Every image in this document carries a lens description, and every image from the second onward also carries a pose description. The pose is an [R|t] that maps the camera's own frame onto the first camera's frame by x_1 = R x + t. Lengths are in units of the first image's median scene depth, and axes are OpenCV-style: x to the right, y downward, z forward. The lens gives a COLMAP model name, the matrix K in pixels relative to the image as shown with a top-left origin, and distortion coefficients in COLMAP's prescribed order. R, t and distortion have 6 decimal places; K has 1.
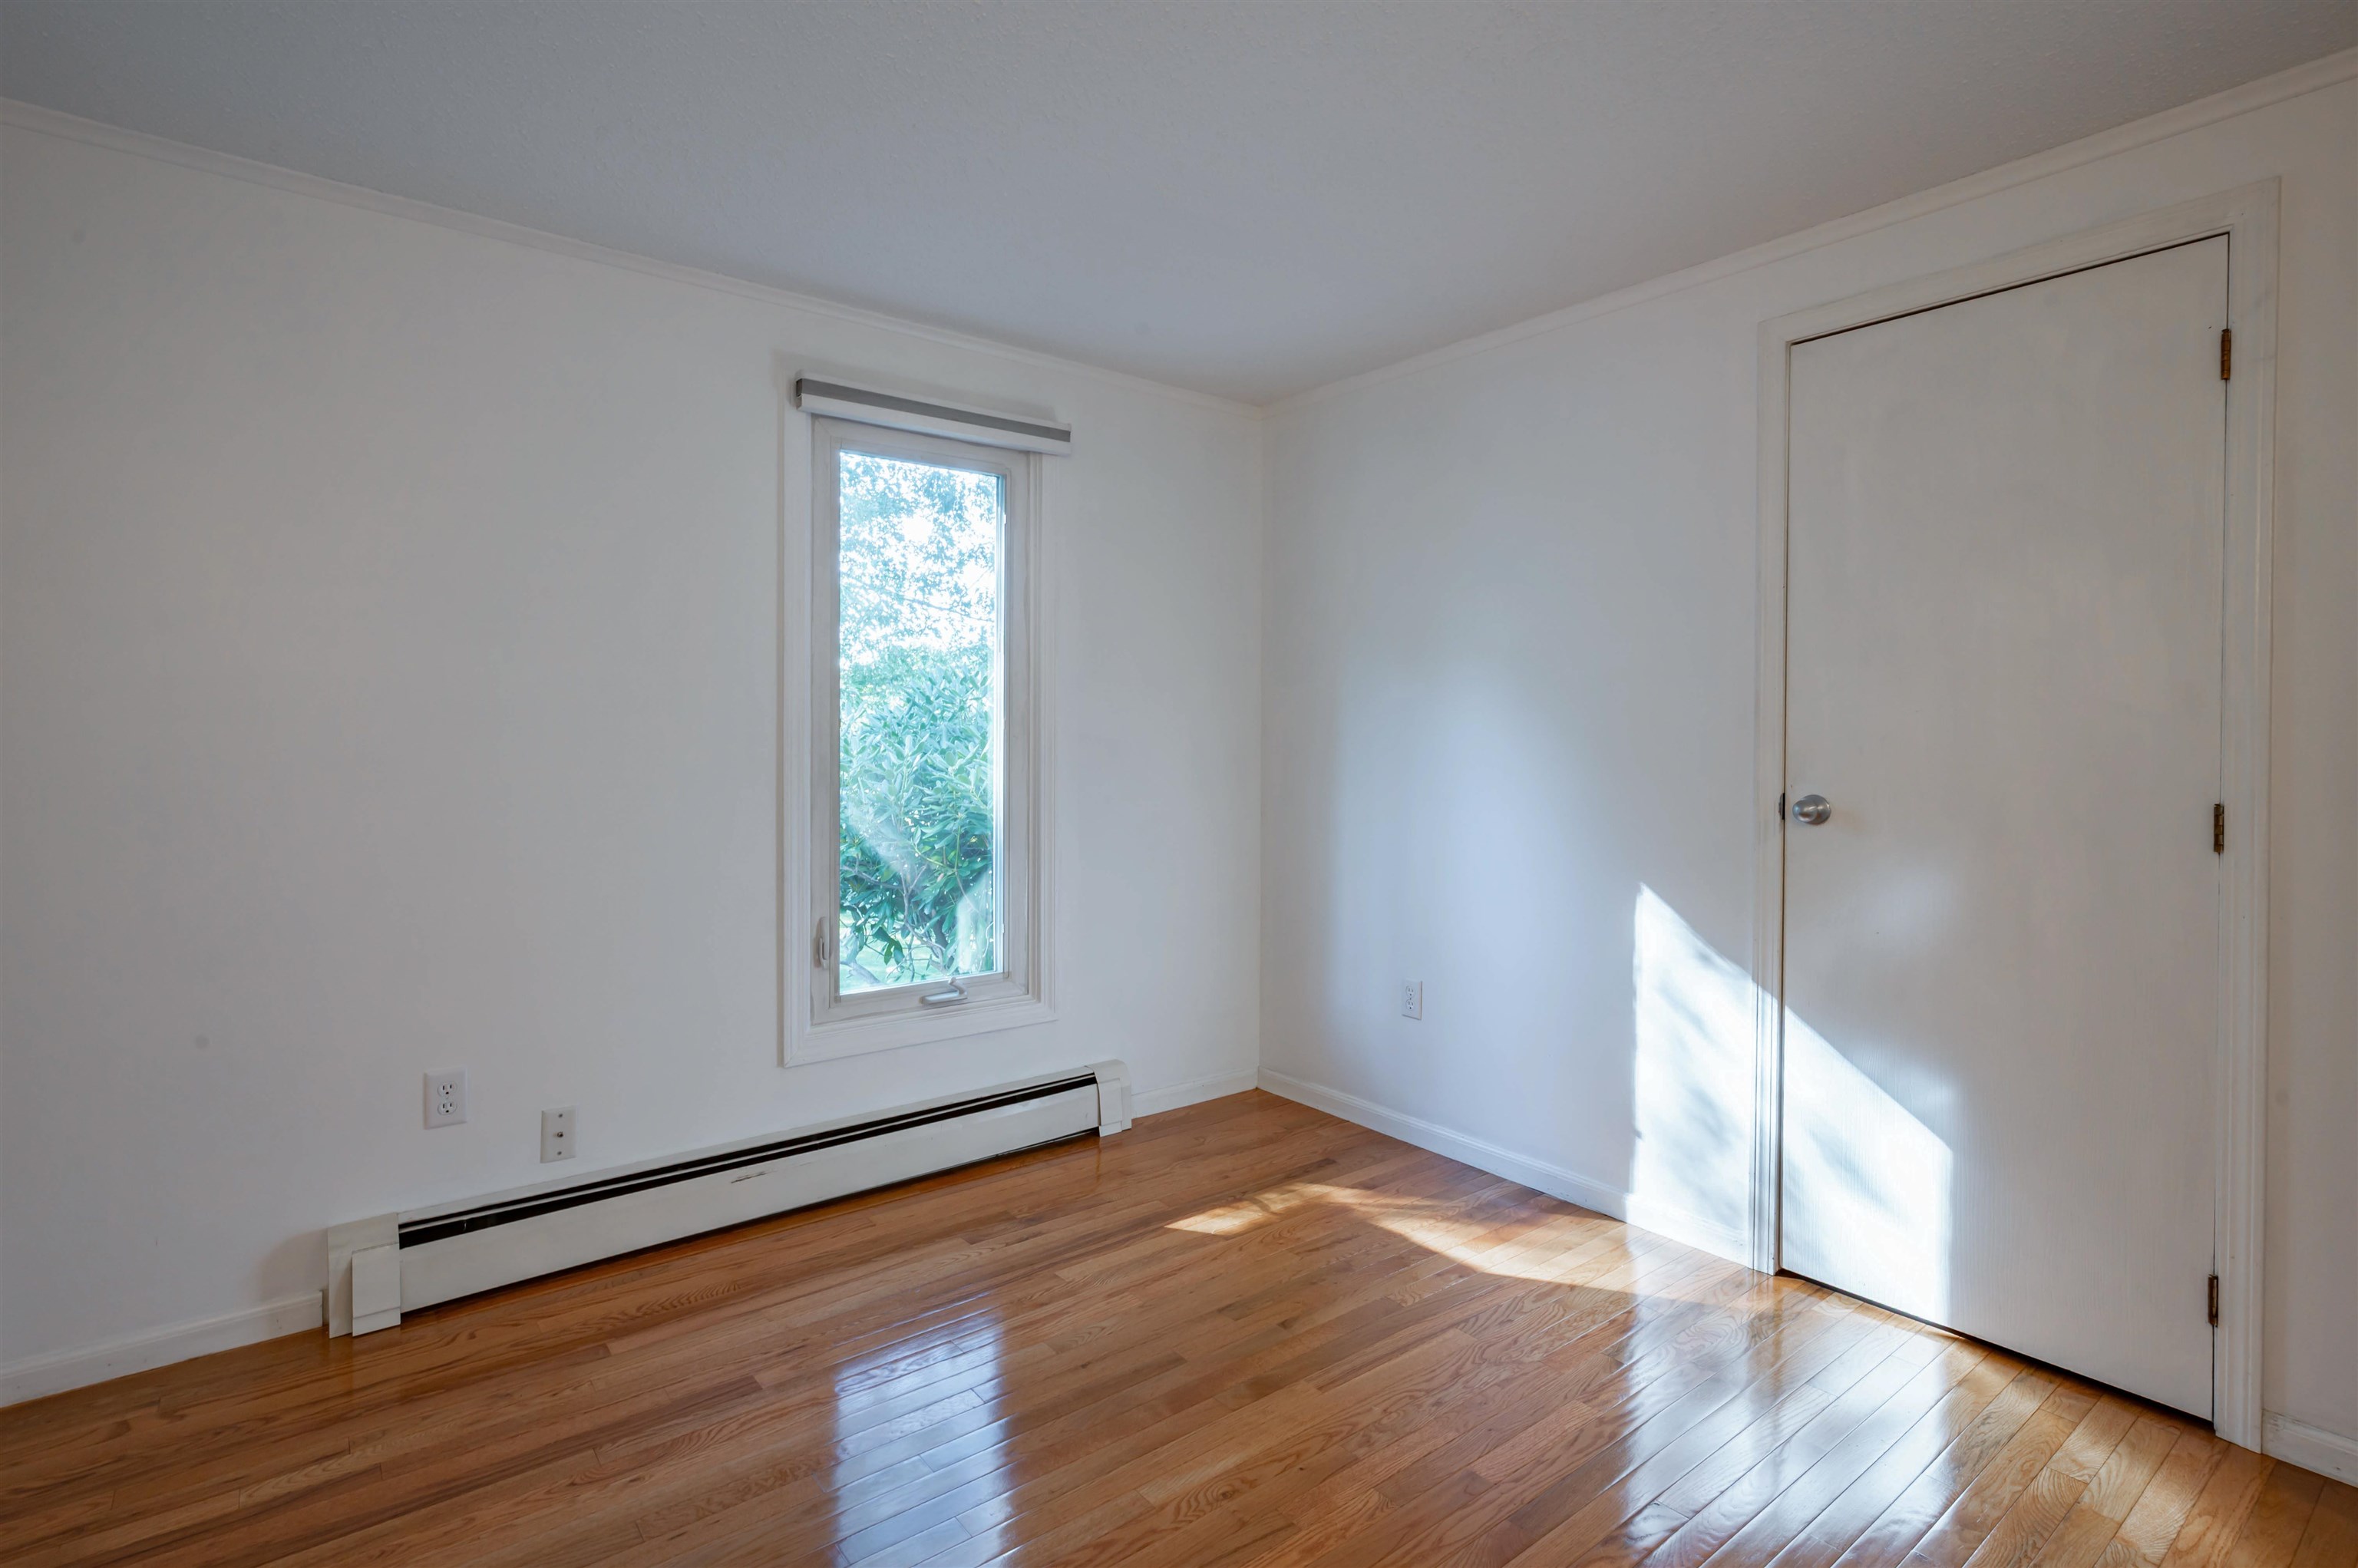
lens RADIAL K [[1159.1, 0, 1168.4], [0, 1159.1, 758.7], [0, 0, 1]] dist [-0.000141, 0.000867]
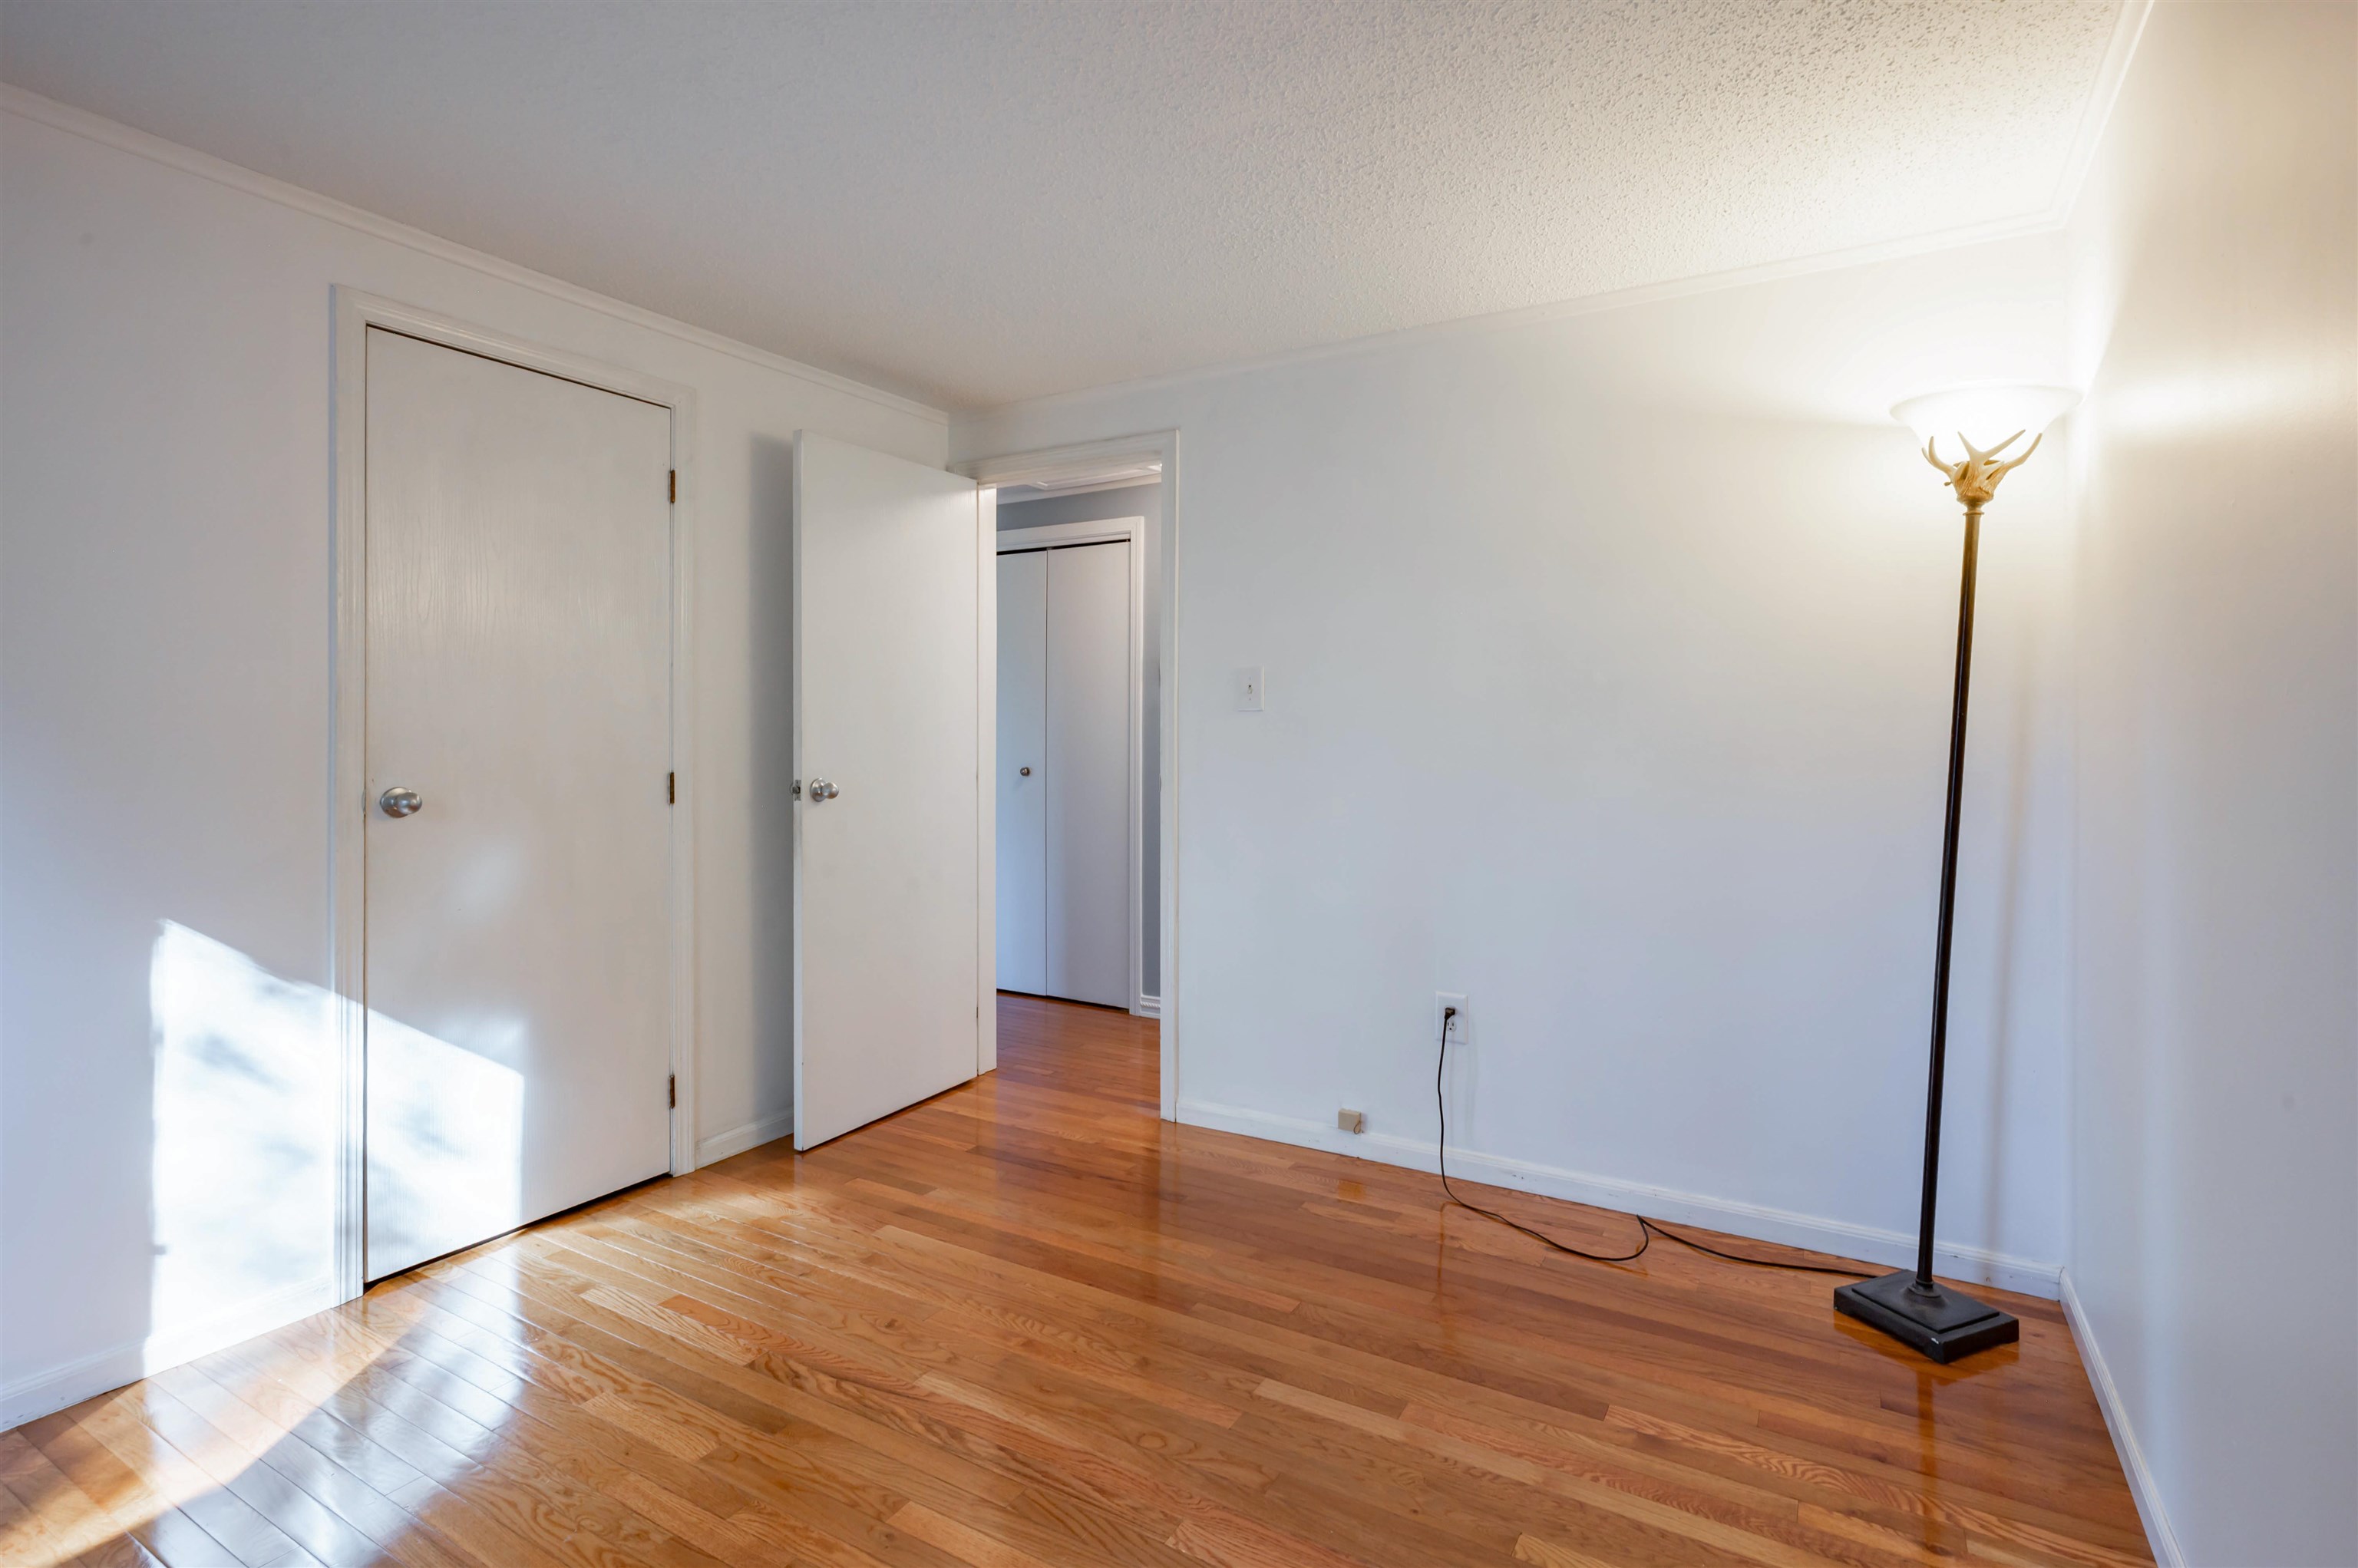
lens RADIAL K [[1159.1, 0, 1168.4], [0, 1159.1, 758.7], [0, 0, 1]] dist [-0.000141, 0.000867]
pose [[-0.373890, -0.017867, 0.927301, -0.639144], [0.021460, 0.999380, 0.027909, -0.007311], [-0.927225, 0.030334, -0.373275, 0.776264]]
